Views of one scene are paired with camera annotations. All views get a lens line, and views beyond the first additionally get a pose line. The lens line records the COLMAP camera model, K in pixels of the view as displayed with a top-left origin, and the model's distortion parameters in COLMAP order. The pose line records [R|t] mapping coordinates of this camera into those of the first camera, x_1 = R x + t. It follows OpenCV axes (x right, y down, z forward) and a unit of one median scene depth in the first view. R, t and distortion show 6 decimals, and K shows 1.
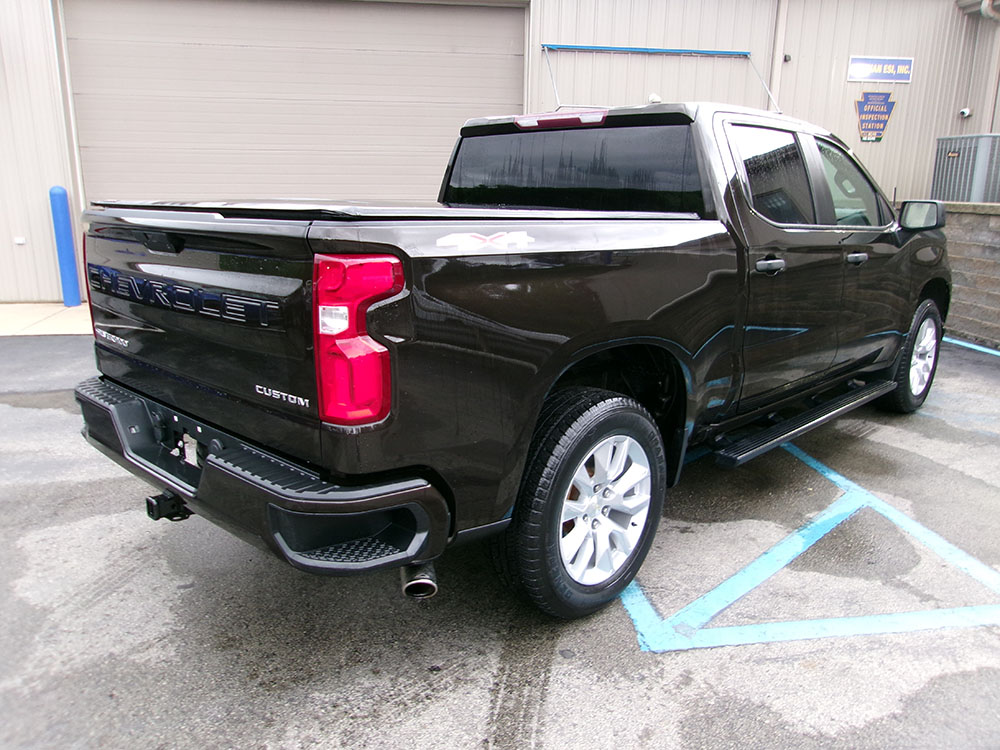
lens RADIAL K [[765.6, 0, 518.2], [0, 765.6, 384.2], [0, 0, 1]] dist [-0.013409, 0.028518]
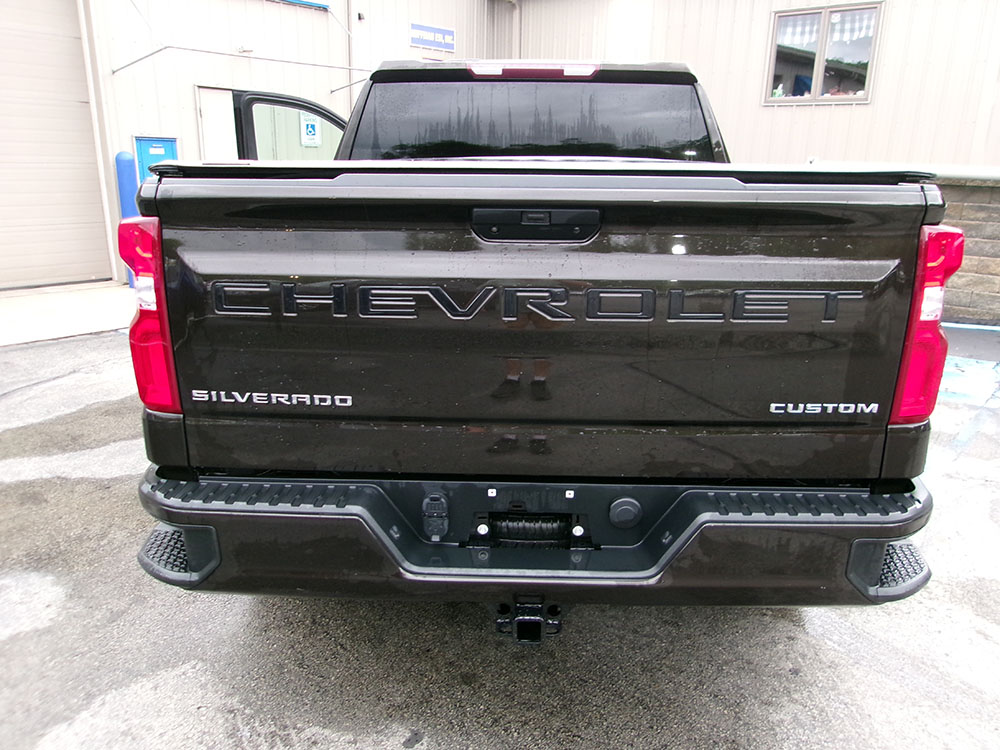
lens RADIAL K [[765.6, 0, 500.1], [0, 765.6, 376.0], [0, 0, 1]] dist [-0.013409, 0.028518]
pose [[0.753873, -0.183006, 0.631018, -0.663657], [0.158445, 0.982718, 0.095711, -0.092436], [-0.637629, 0.027828, 0.769841, 0.375441]]
